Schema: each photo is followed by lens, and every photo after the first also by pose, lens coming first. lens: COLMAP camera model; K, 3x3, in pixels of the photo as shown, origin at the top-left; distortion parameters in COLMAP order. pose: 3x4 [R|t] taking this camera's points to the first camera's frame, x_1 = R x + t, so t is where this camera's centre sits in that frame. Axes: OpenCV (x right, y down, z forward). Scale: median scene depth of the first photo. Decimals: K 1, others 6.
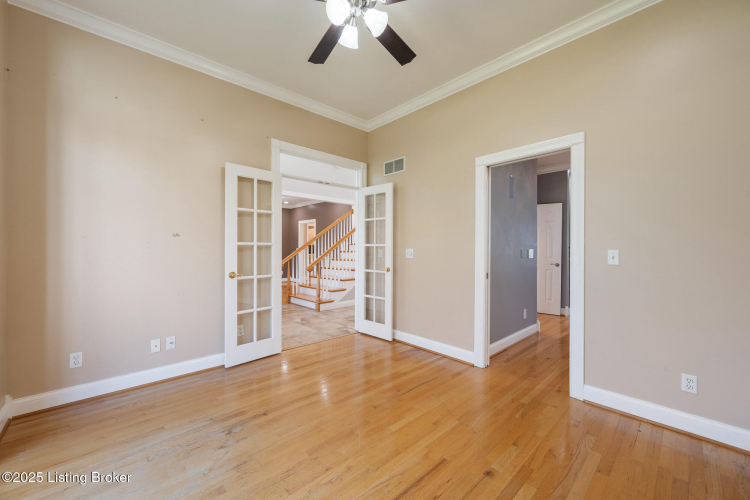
lens RADIAL K [[292.7, 0, 373.7], [0, 292.7, 248.2], [0, 0, 1]] dist [-0.001015, 0.000221]
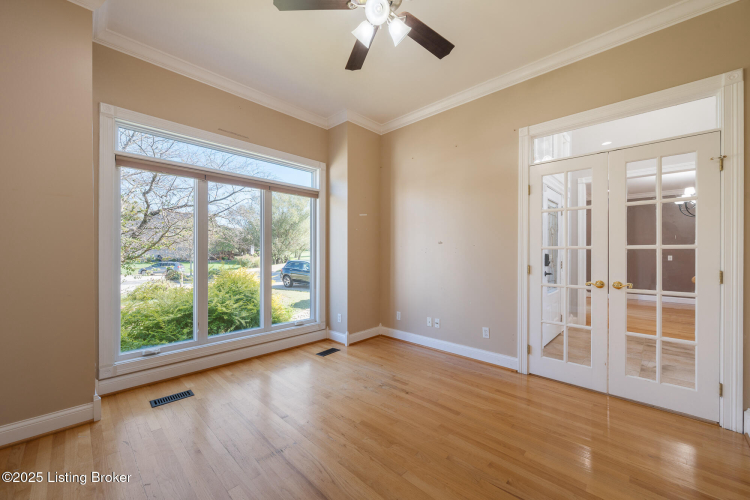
lens RADIAL K [[292.7, 0, 373.7], [0, 292.7, 253.3], [0, 0, 1]] dist [-0.001015, 0.000221]
pose [[0.059795, 0.002109, -0.998208, 0.754345], [0.003396, 0.999992, 0.002316, -0.002614], [0.998205, -0.003528, 0.059787, 0.745133]]
